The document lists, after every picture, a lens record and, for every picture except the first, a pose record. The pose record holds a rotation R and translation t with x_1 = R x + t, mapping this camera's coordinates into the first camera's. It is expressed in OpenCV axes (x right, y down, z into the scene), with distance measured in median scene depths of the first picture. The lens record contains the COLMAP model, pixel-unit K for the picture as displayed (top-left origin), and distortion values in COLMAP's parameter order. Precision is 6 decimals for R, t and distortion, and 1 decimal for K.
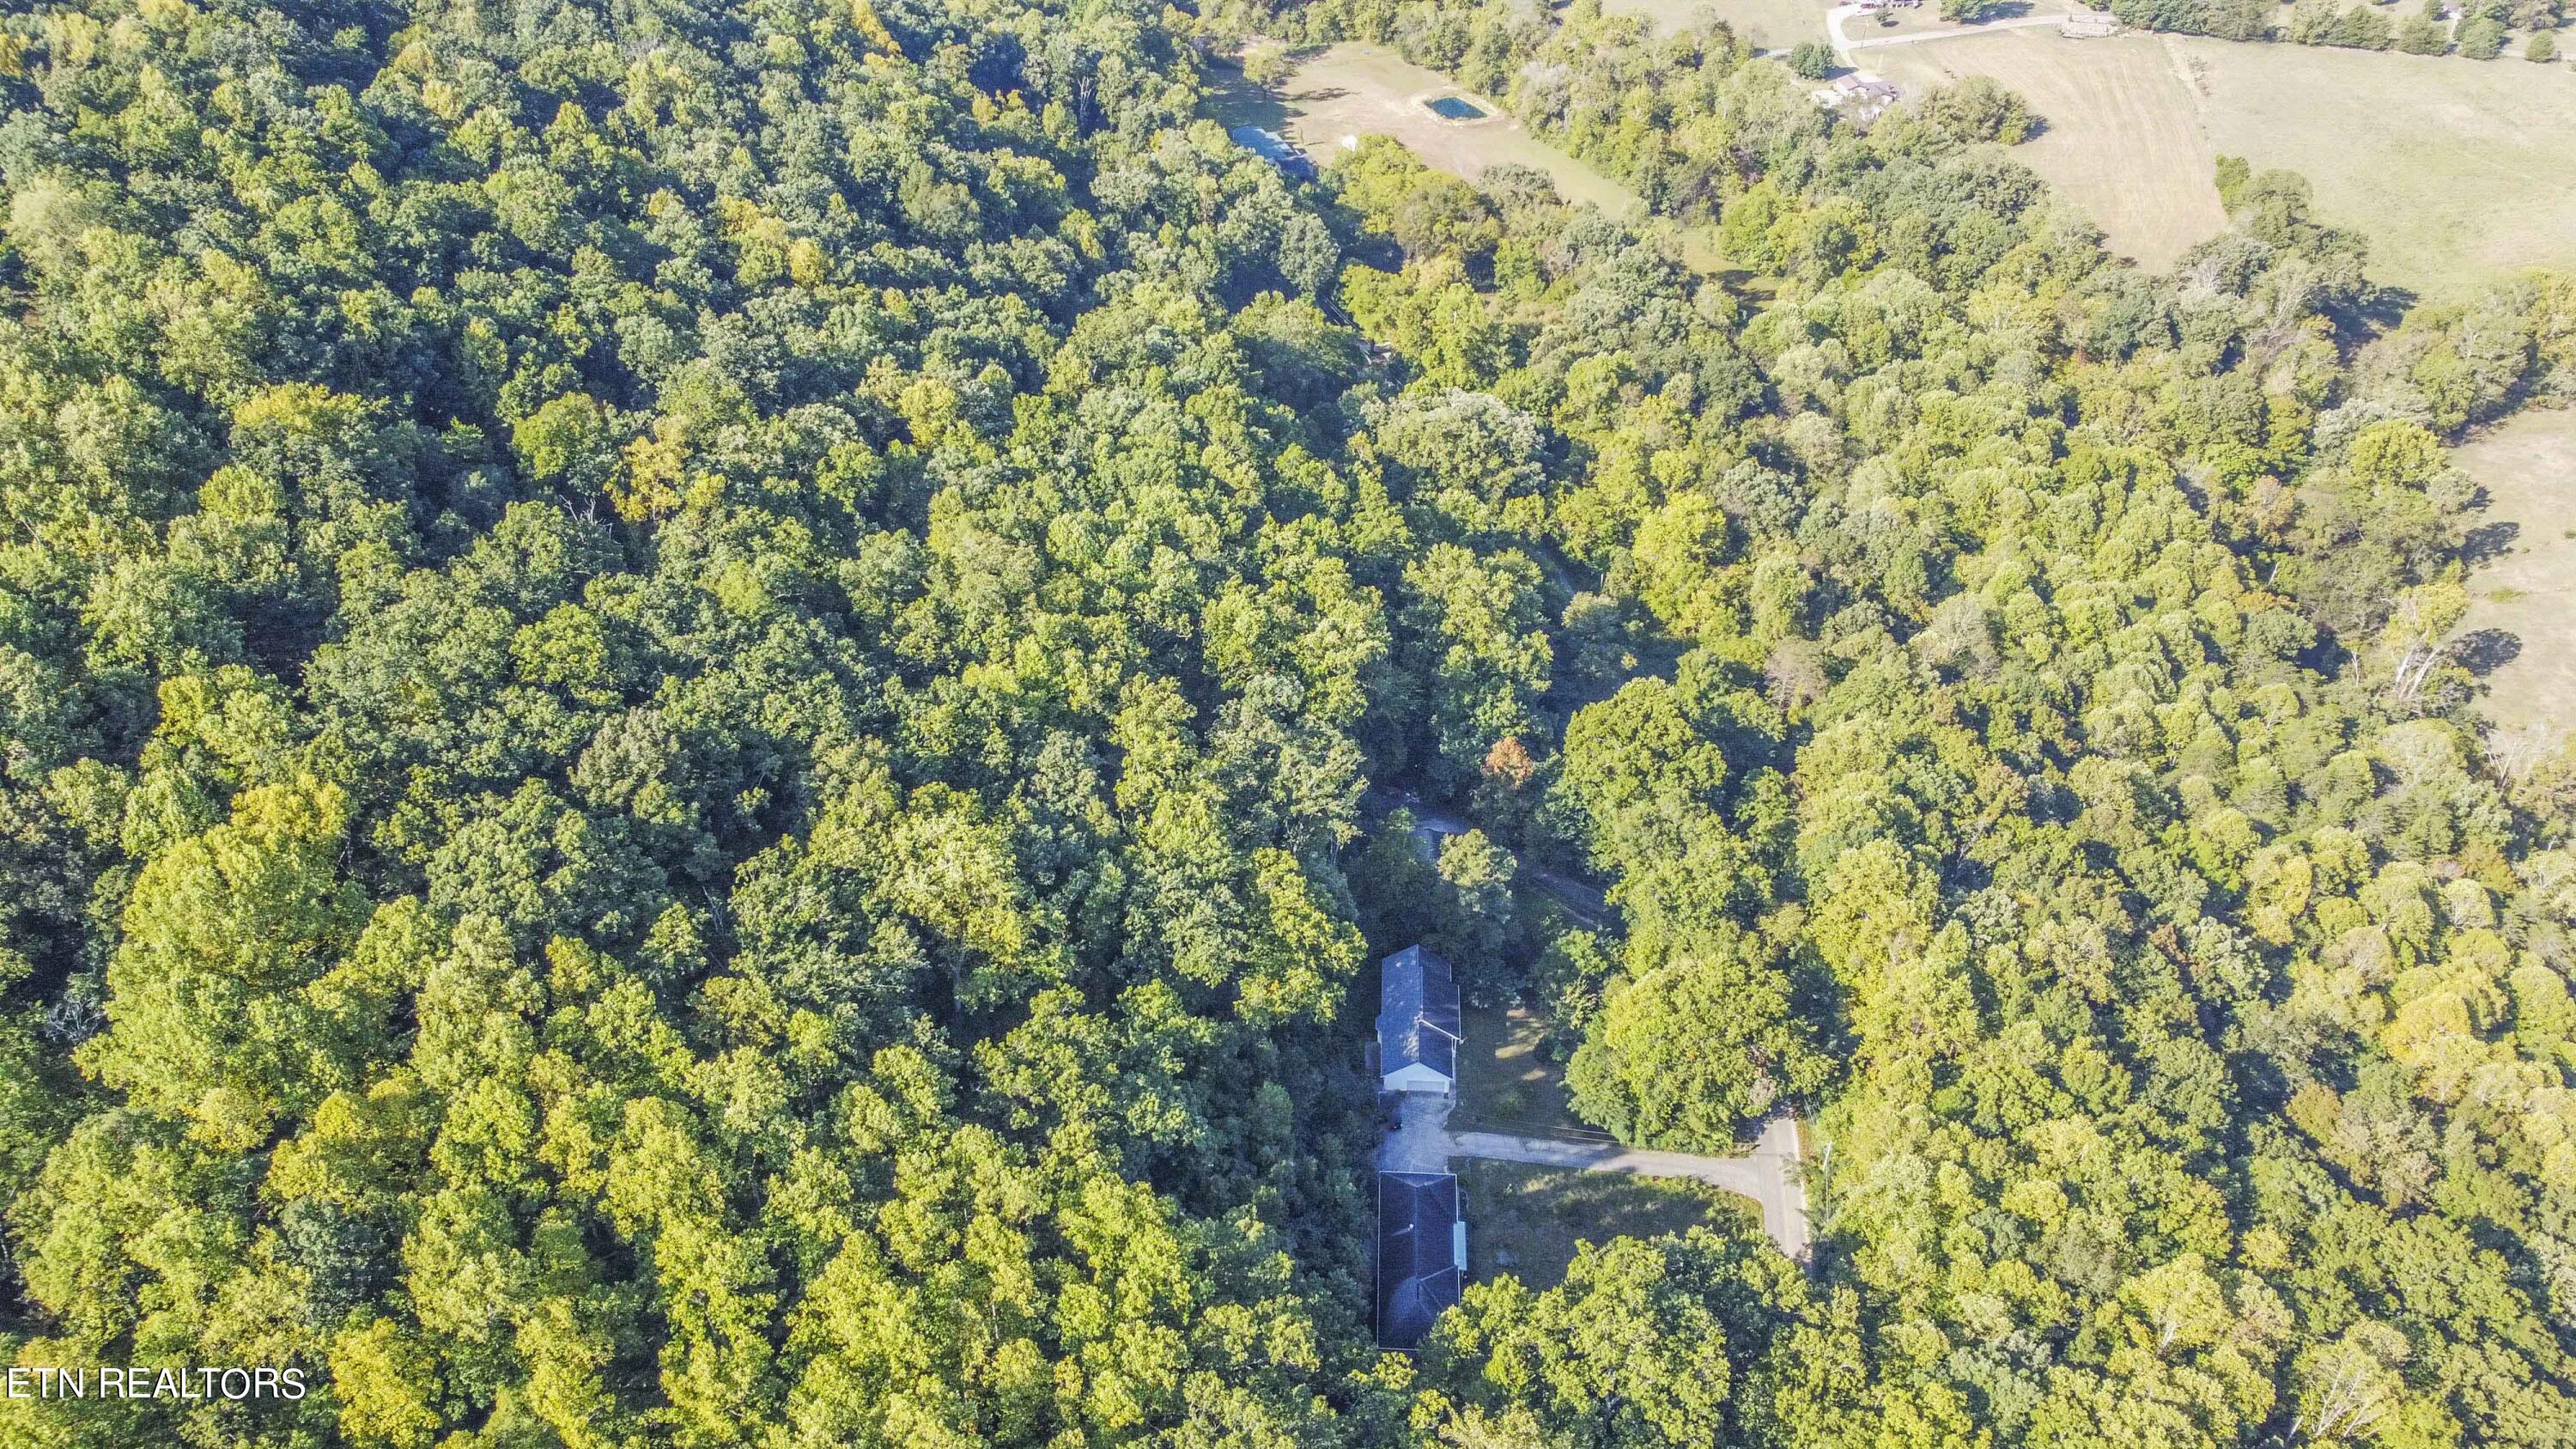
lens RADIAL K [[1884.0, 0, 1288.0], [0, 1884.0, 724.5], [0, 0, 1]] dist [0.006961, 0.000935]
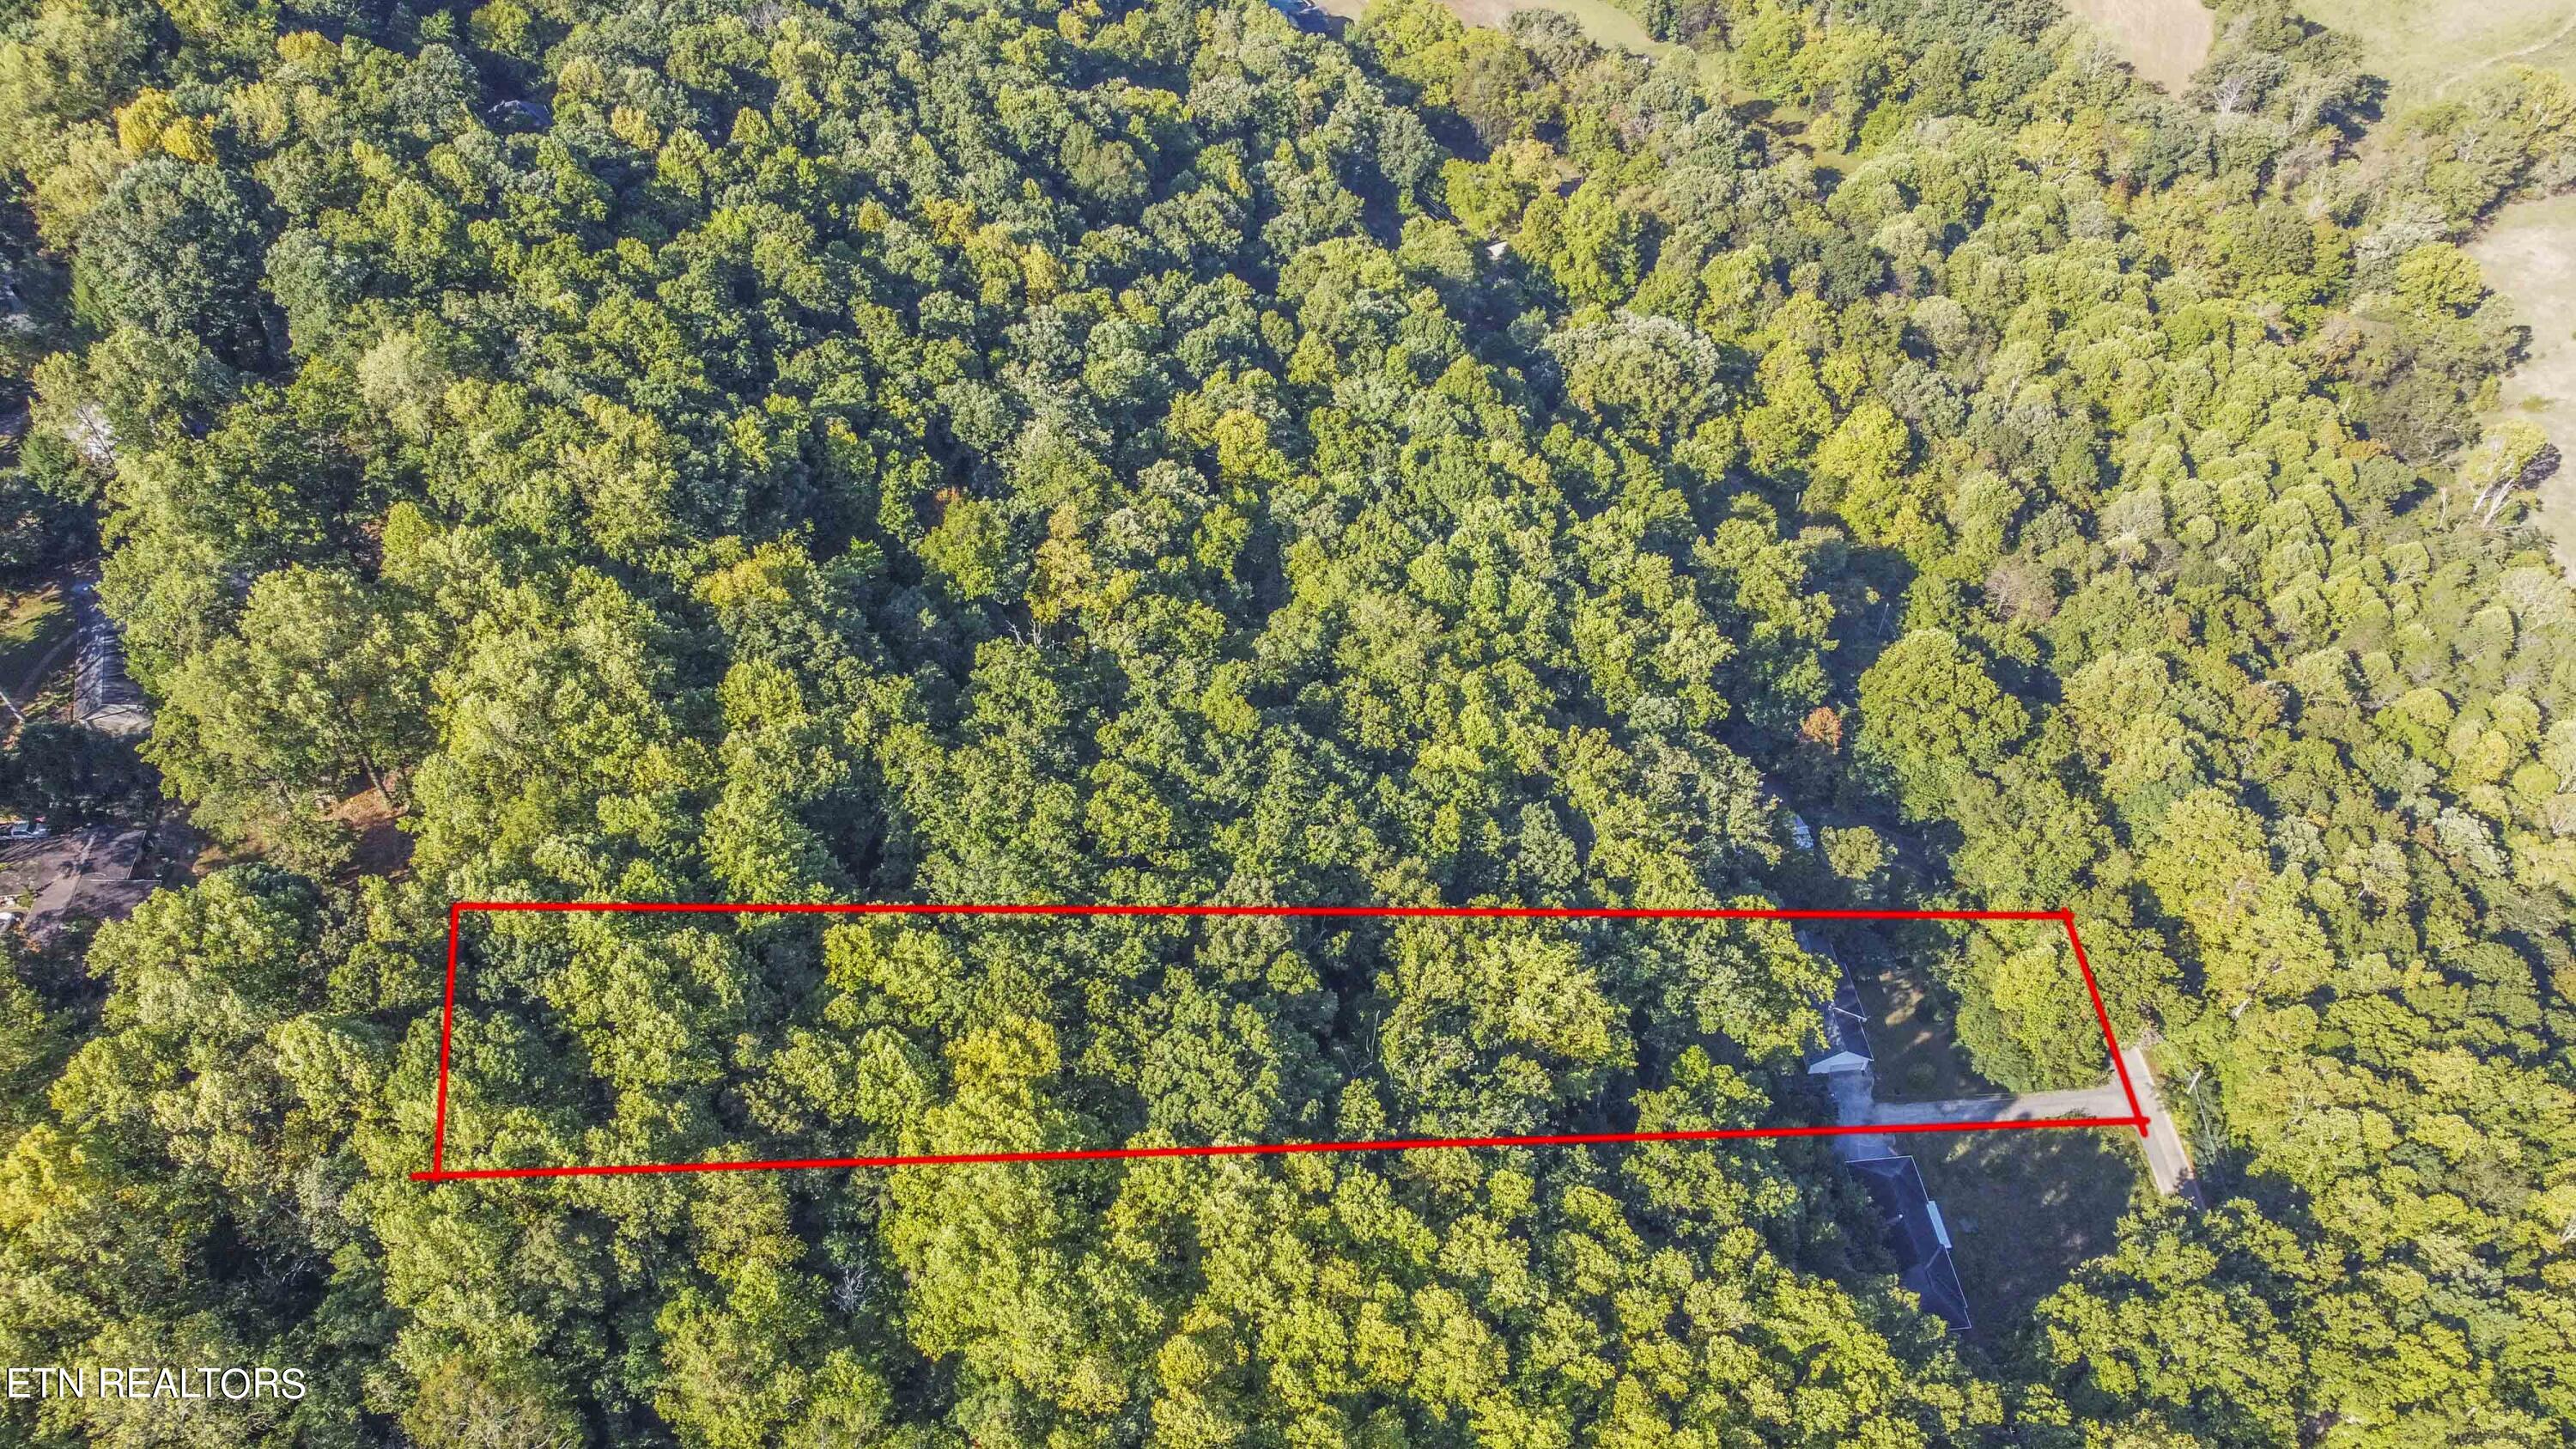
lens RADIAL K [[1867.4, 0, 1288.0], [0, 1867.4, 724.5], [0, 0, 1]] dist [-0.002915, 0.001397]
pose [[0.988560, -0.109063, 0.104183, -0.281705], [0.092251, 0.983688, 0.154428, -0.167449], [-0.119326, -0.143051, 0.982496, 0.000615]]
